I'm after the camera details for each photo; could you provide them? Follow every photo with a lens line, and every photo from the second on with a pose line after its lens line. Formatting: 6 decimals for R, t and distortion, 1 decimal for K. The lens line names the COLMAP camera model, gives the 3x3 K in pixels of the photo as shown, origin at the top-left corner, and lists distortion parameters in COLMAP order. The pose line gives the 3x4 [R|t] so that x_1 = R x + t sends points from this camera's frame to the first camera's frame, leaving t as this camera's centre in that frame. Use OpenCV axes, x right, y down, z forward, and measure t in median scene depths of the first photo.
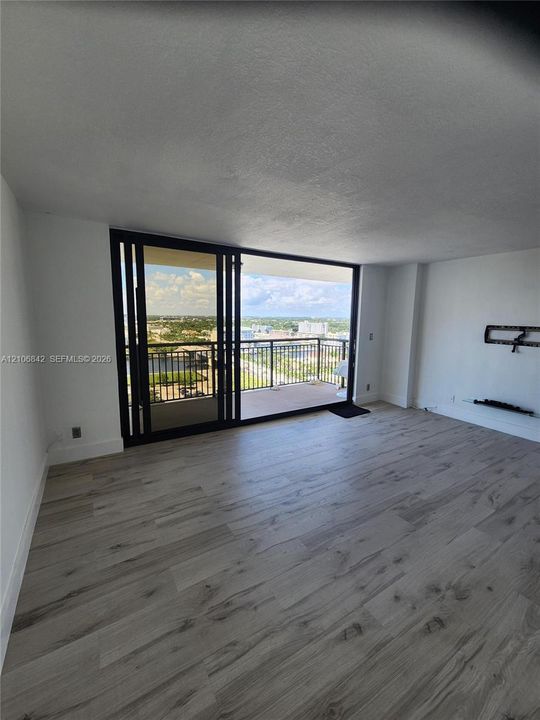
lens RADIAL K [[296.9, 0, 271.0], [0, 296.9, 357.4], [0, 0, 1]] dist [0.001177, -0.000279]
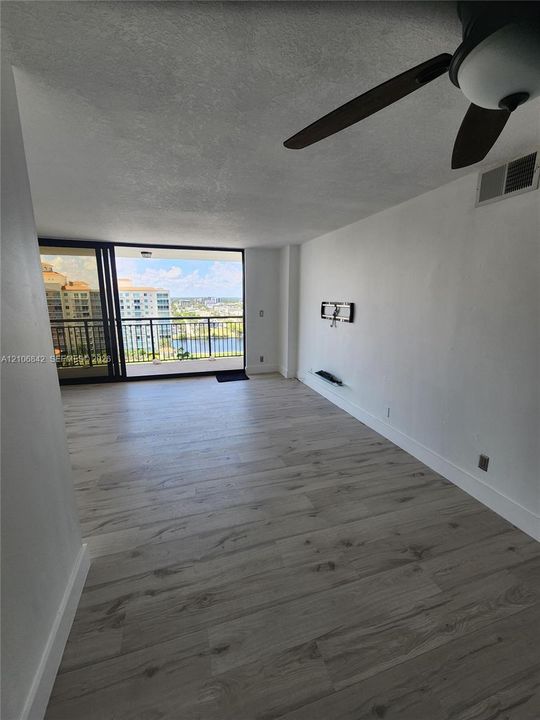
lens RADIAL K [[295.8, 0, 273.2], [0, 295.8, 357.8], [0, 0, 1]] dist [0.001110, 0.000082]
pose [[0.970964, 0.039437, -0.235952, 1.092883], [-0.024901, 0.997622, 0.064273, 0.039440], [0.237926, -0.056532, 0.969637, -0.125051]]
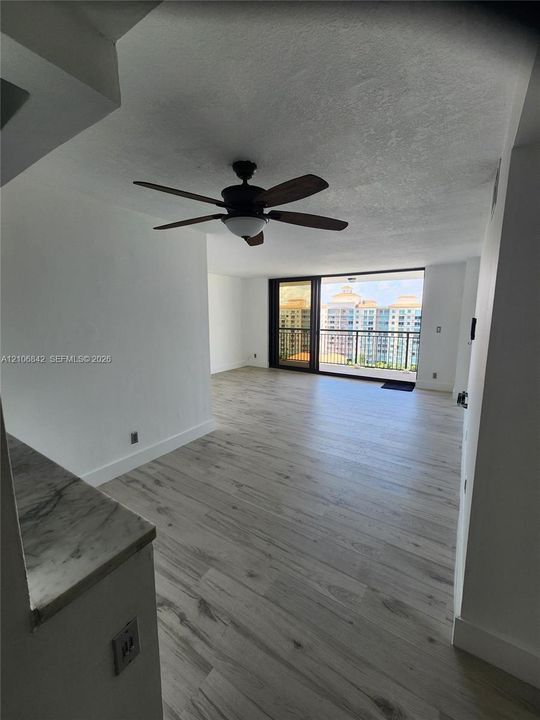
lens RADIAL K [[296.9, 0, 269.1], [0, 296.9, 359.3], [0, 0, 1]] dist [0.001177, -0.000279]
pose [[0.416411, 0.128306, -0.900077, 1.818473], [-0.121742, 0.988945, 0.084651, 0.038799], [0.900989, 0.074328, 0.427428, -0.043020]]
